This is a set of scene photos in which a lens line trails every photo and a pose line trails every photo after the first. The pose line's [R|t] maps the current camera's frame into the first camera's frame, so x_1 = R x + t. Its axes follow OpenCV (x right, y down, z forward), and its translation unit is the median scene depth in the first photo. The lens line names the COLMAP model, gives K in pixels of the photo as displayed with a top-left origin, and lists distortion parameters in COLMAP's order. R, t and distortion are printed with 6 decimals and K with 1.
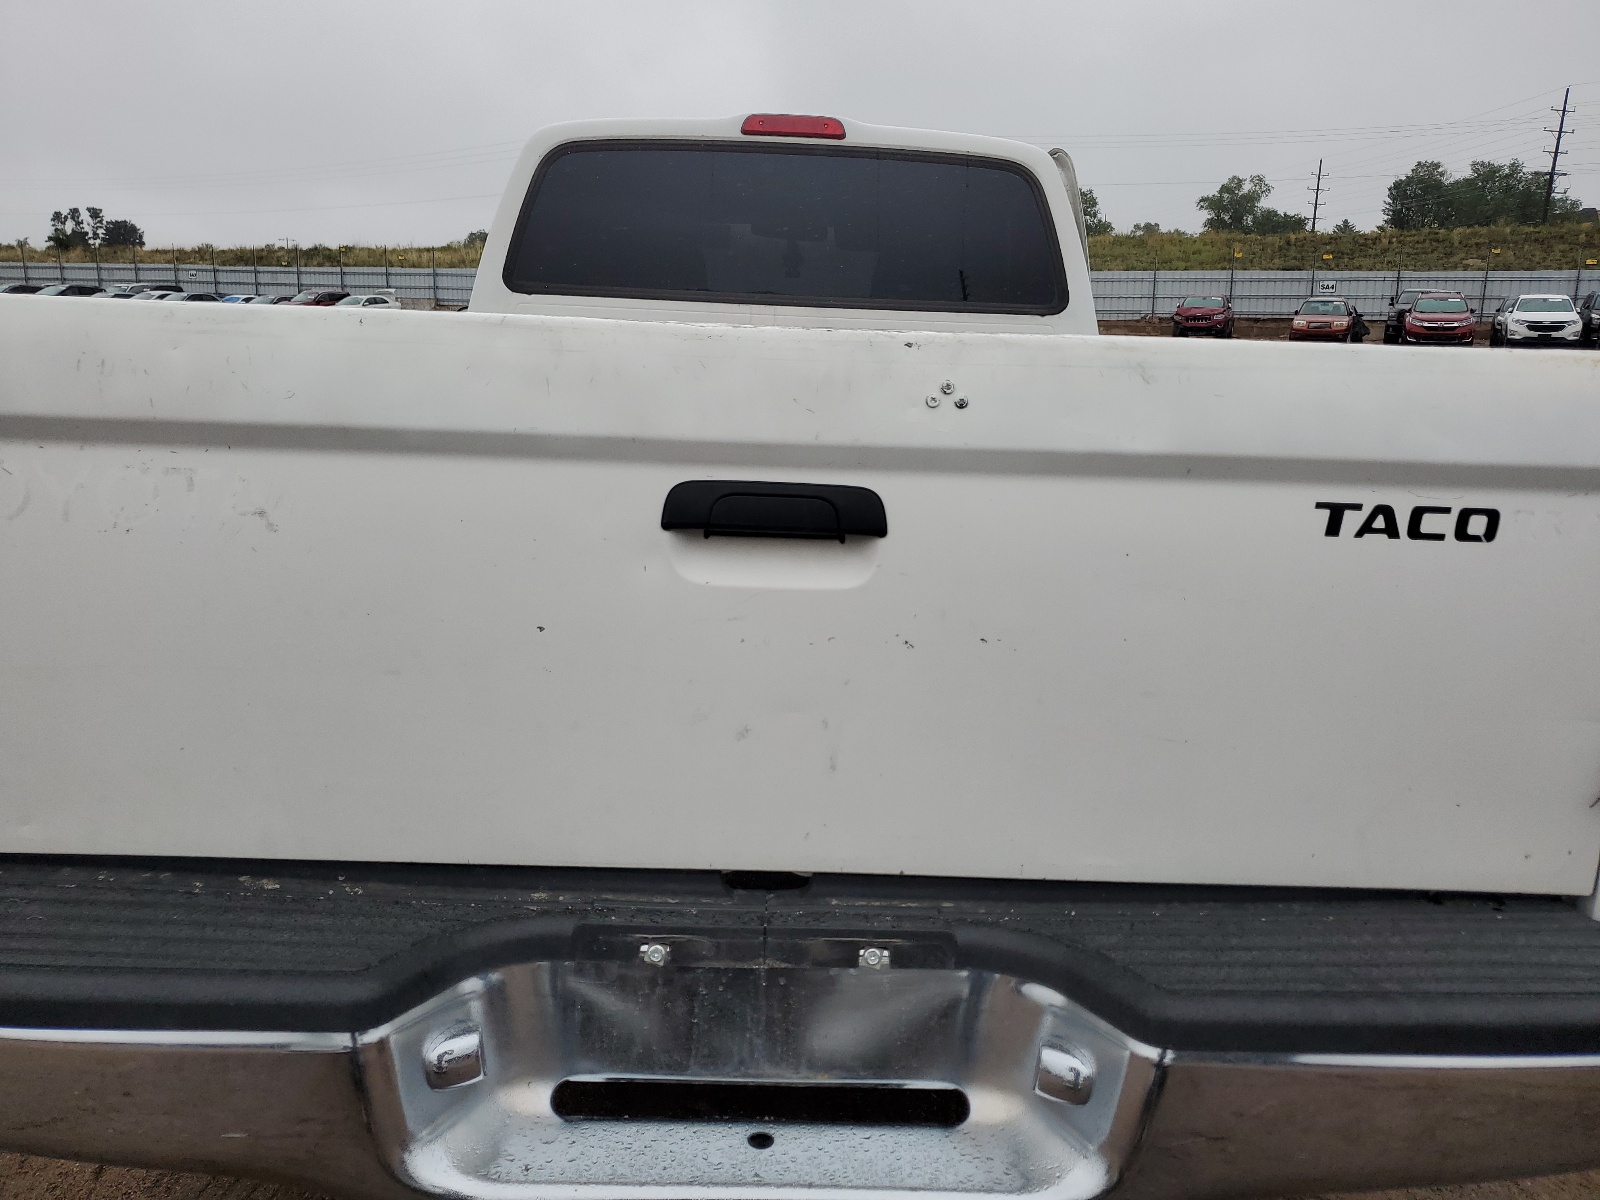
lens RADIAL K [[1198.9, 0, 816.4], [0, 1198.9, 610.1], [0, 0, 1]] dist [-0.002905, -0.002182]
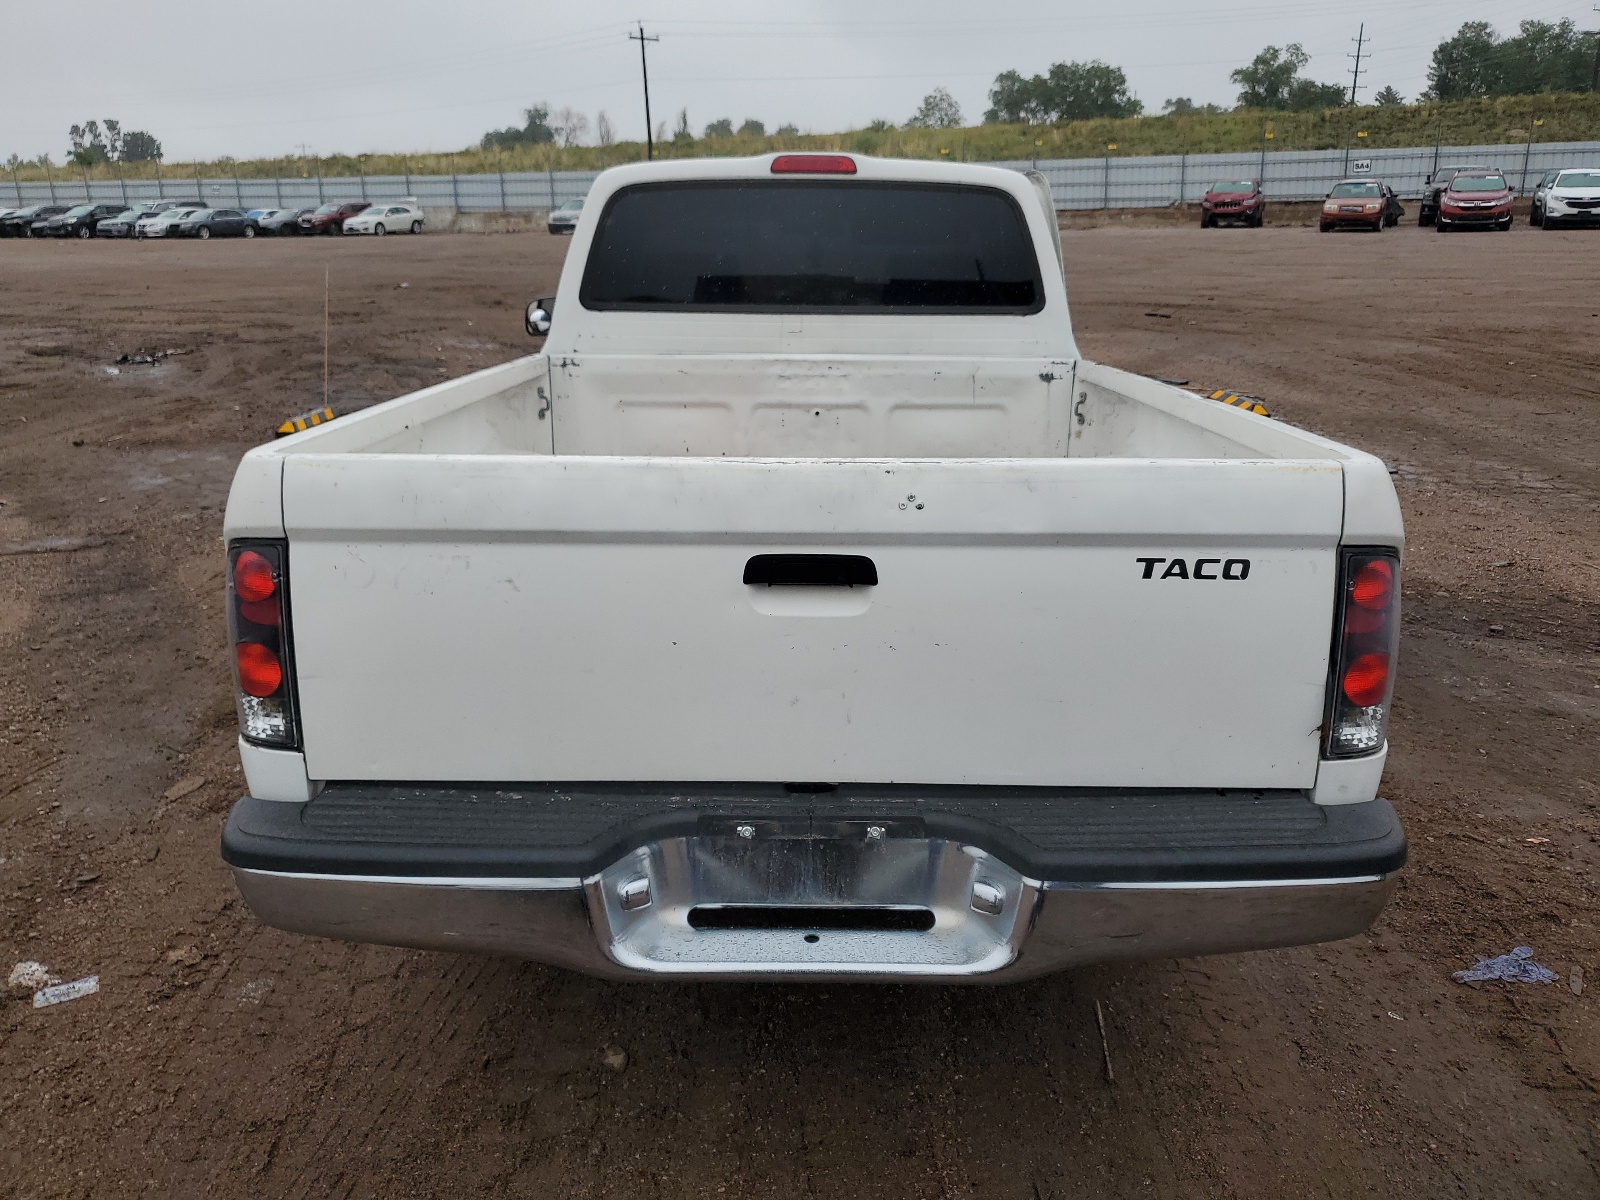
lens RADIAL K [[1198.9, 0, 801.9], [0, 1198.9, 595.9], [0, 0, 1]] dist [-0.002905, -0.002182]
pose [[0.999001, -0.022698, -0.038492, 0.016026], [0.025479, 0.996980, 0.073355, -0.162643], [0.036711, -0.074263, 0.996563, -0.637750]]
